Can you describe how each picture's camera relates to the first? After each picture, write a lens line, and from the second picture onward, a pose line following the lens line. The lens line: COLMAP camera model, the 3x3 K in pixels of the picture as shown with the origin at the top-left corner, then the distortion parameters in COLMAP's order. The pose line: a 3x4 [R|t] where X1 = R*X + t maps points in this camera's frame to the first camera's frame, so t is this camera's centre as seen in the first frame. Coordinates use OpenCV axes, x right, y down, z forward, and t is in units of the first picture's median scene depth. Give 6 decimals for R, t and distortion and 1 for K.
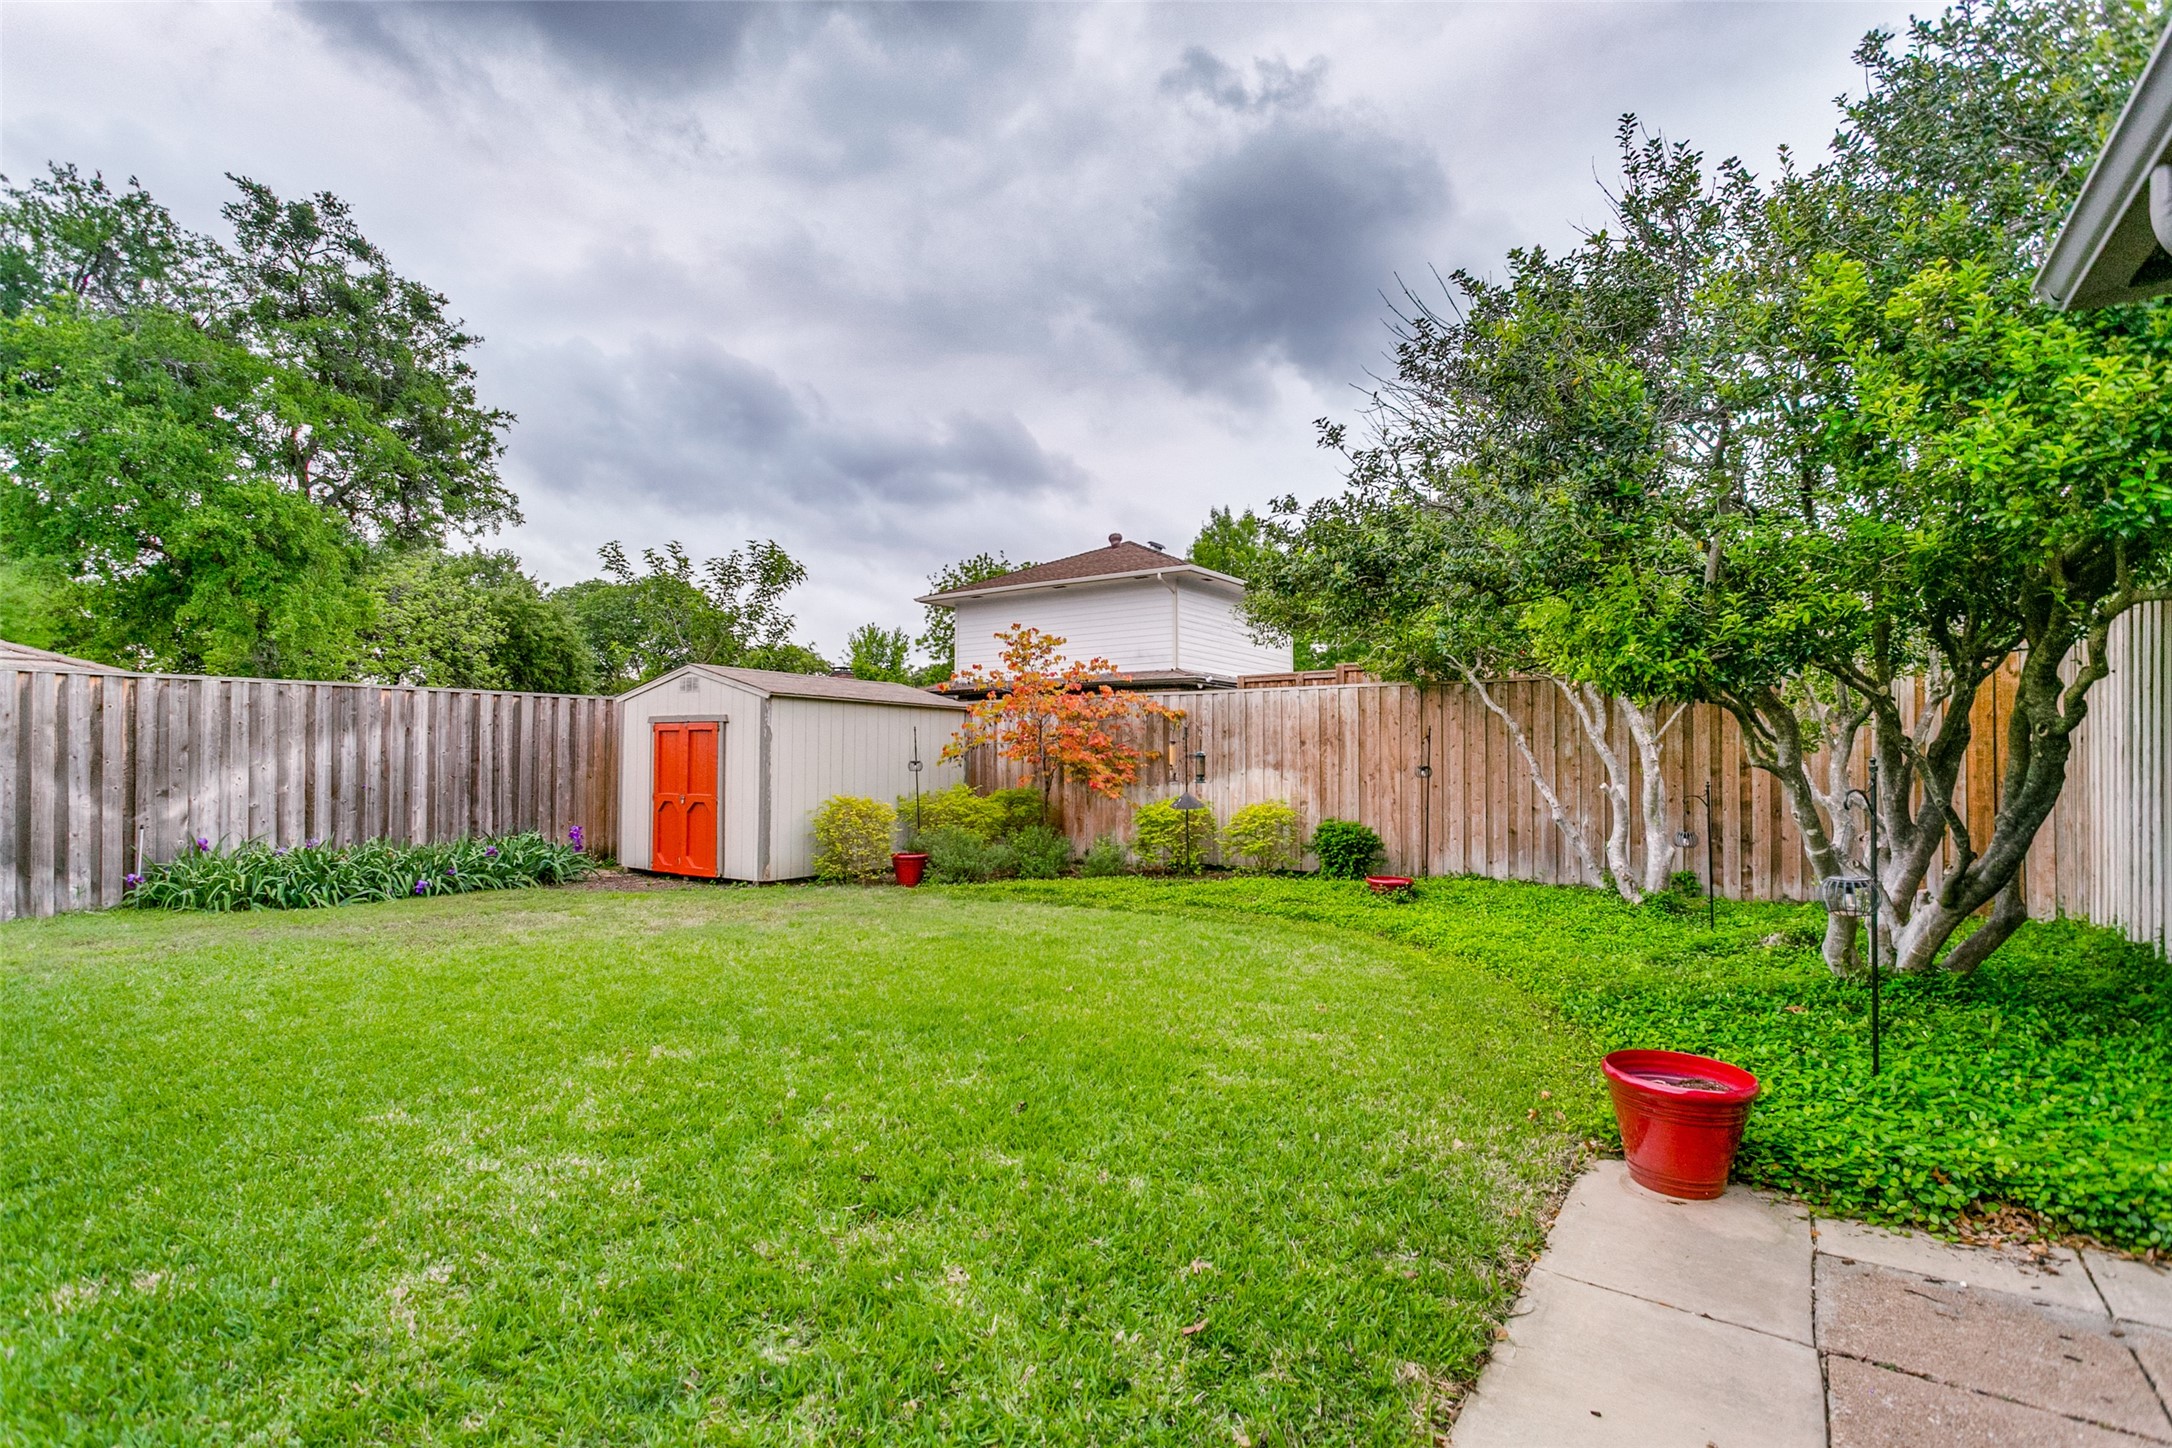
lens RADIAL K [[1039.3, 0, 1089.5], [0, 1039.3, 759.3], [0, 0, 1]] dist [-0.000325, 0.000058]
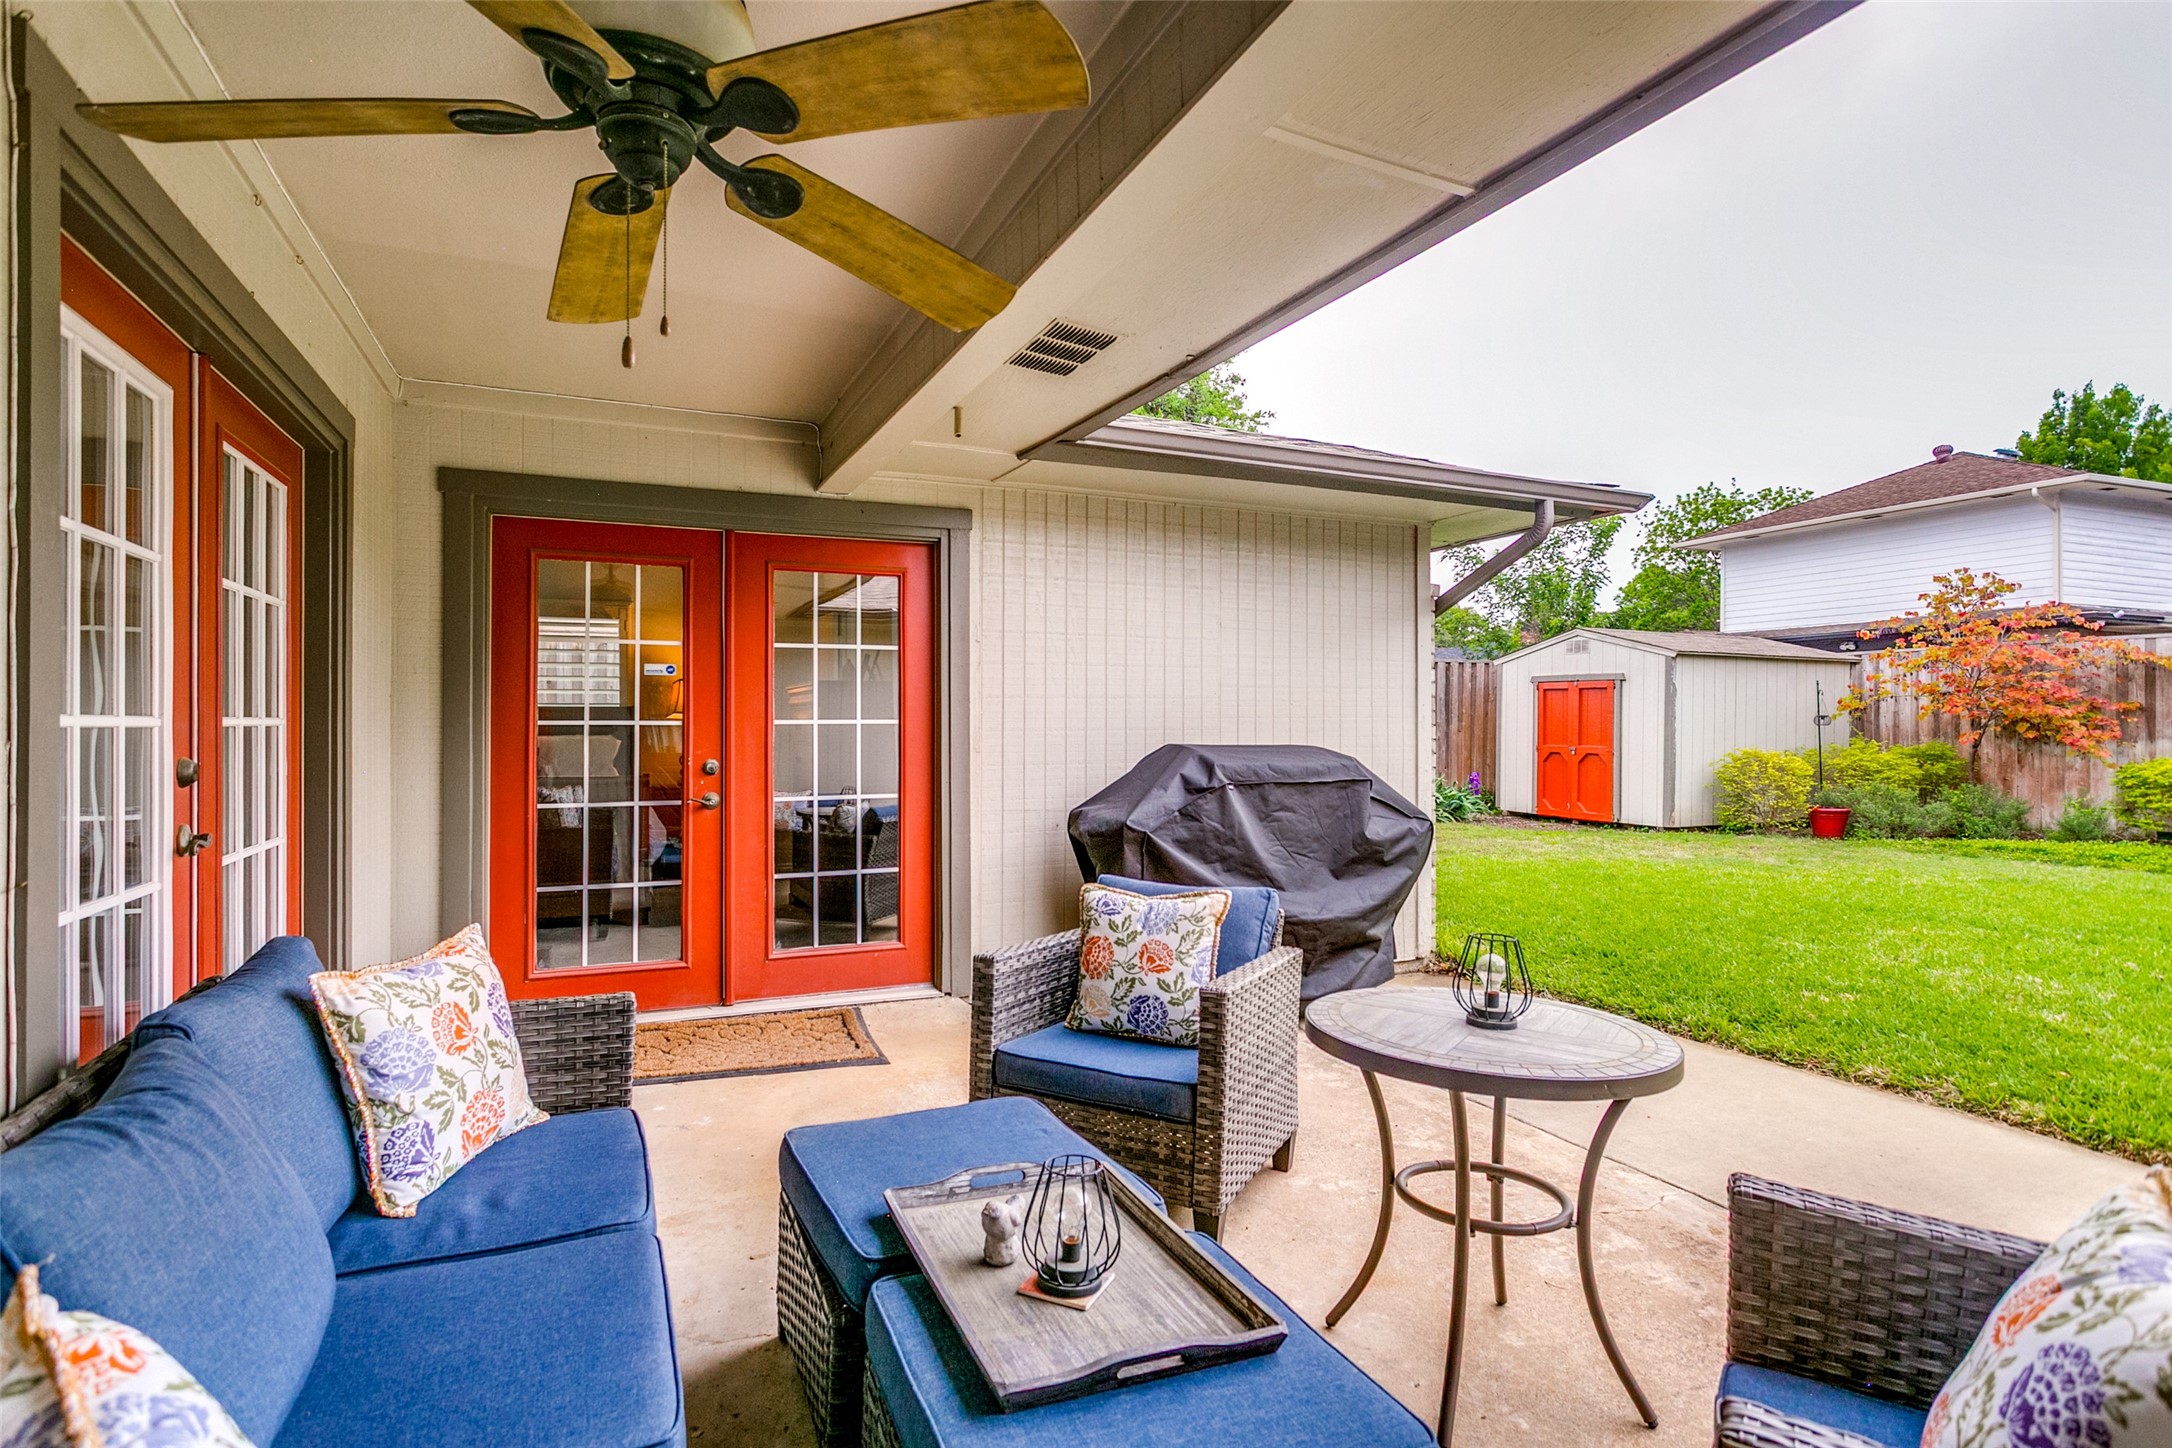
lens RADIAL K [[1098.6, 0, 1086.0], [0, 1098.6, 724.0], [0, 0, 1]] dist [0.001649, 0.000489]
pose [[0.844929, -0.000361, -0.534878, -0.197382], [0.002087, 0.999994, 0.002622, 0.005850], [0.534874, -0.003331, 0.844925, -0.262965]]
